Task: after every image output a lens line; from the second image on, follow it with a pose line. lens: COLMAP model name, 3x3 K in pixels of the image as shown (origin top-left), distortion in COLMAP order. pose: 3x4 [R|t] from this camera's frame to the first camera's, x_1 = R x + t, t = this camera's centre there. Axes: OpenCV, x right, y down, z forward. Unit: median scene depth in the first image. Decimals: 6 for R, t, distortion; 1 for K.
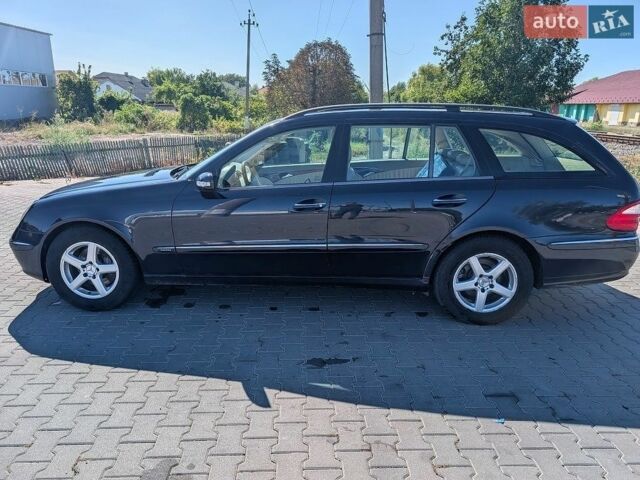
lens RADIAL K [[465.0, 0, 320.0], [0, 465.0, 240.0], [0, 0, 1]] dist [0.046715, -0.053291]
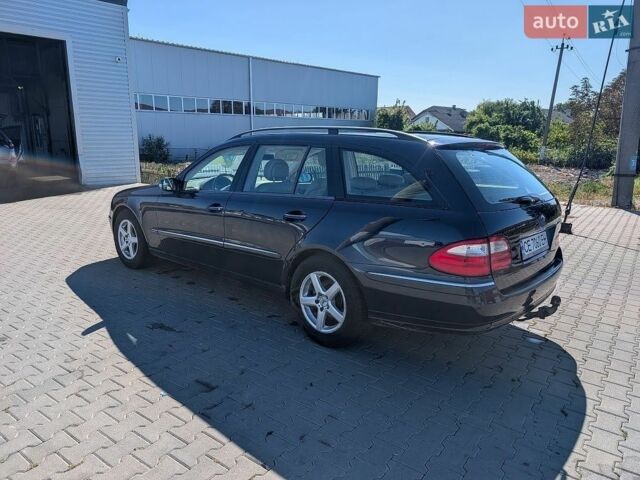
lens RADIAL K [[465.0, 0, 320.0], [0, 465.0, 240.0], [0, 0, 1]] dist [0.046715, -0.053291]
pose [[0.785887, 0.134908, -0.603474, 0.920166], [-0.171540, 0.985172, -0.003153, -0.034590], [0.594101, 0.105998, 0.797376, 0.185273]]
